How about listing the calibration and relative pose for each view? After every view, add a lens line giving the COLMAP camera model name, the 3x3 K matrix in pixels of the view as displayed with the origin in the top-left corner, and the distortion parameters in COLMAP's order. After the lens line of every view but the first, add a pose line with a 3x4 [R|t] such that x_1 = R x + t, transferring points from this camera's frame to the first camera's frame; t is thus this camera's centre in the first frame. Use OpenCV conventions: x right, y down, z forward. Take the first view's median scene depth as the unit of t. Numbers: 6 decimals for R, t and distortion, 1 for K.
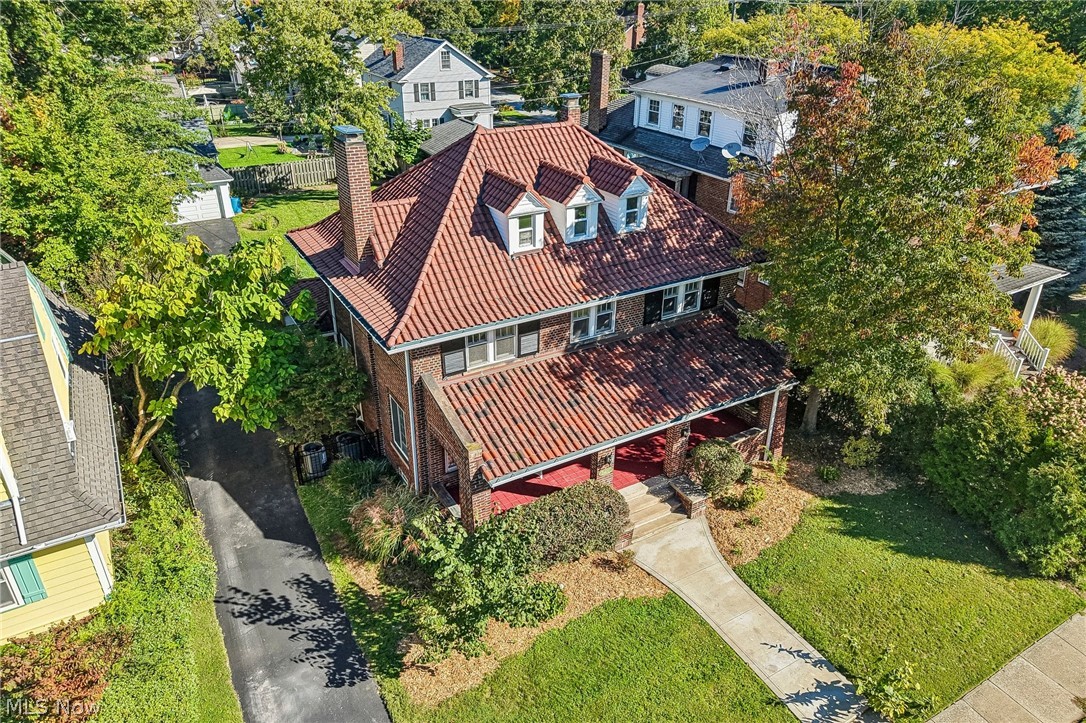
lens RADIAL K [[725.4, 0, 581.1], [0, 725.4, 346.5], [0, 0, 1]] dist [0.013377, -0.001891]
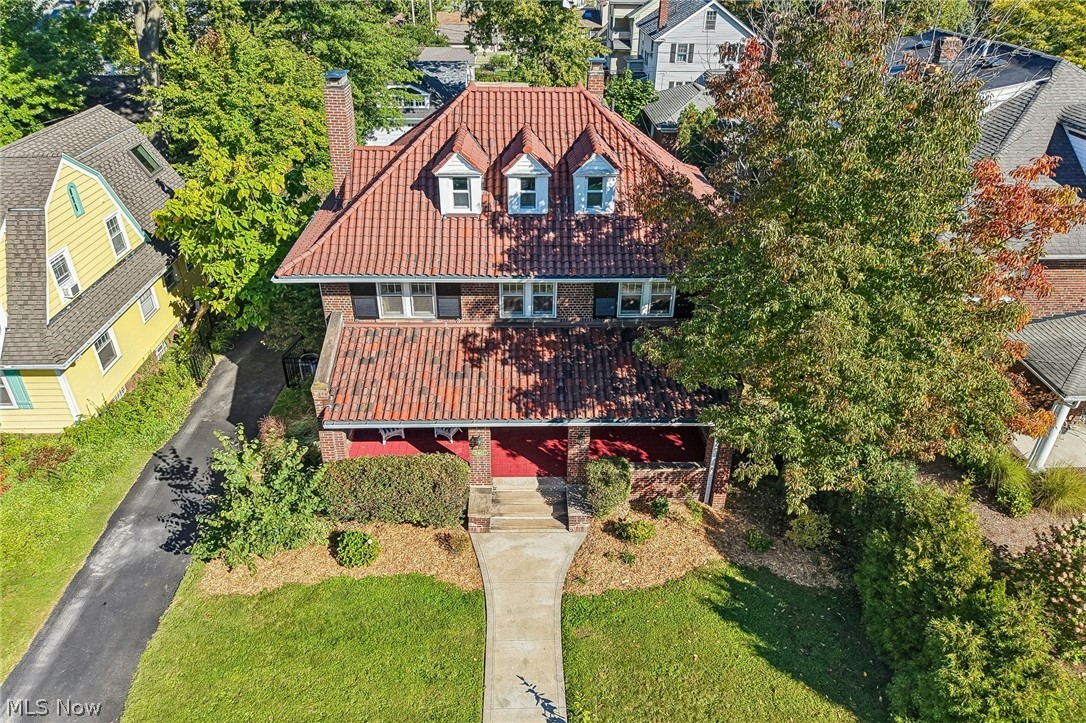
lens RADIAL K [[725.4, 0, 545.9], [0, 725.4, 358.7], [0, 0, 1]] dist [0.013377, -0.001891]
pose [[0.876465, 0.247696, -0.412863, 0.467178], [-0.222547, 0.968831, 0.108804, -0.072410], [0.426945, -0.003481, 0.904271, 0.156692]]
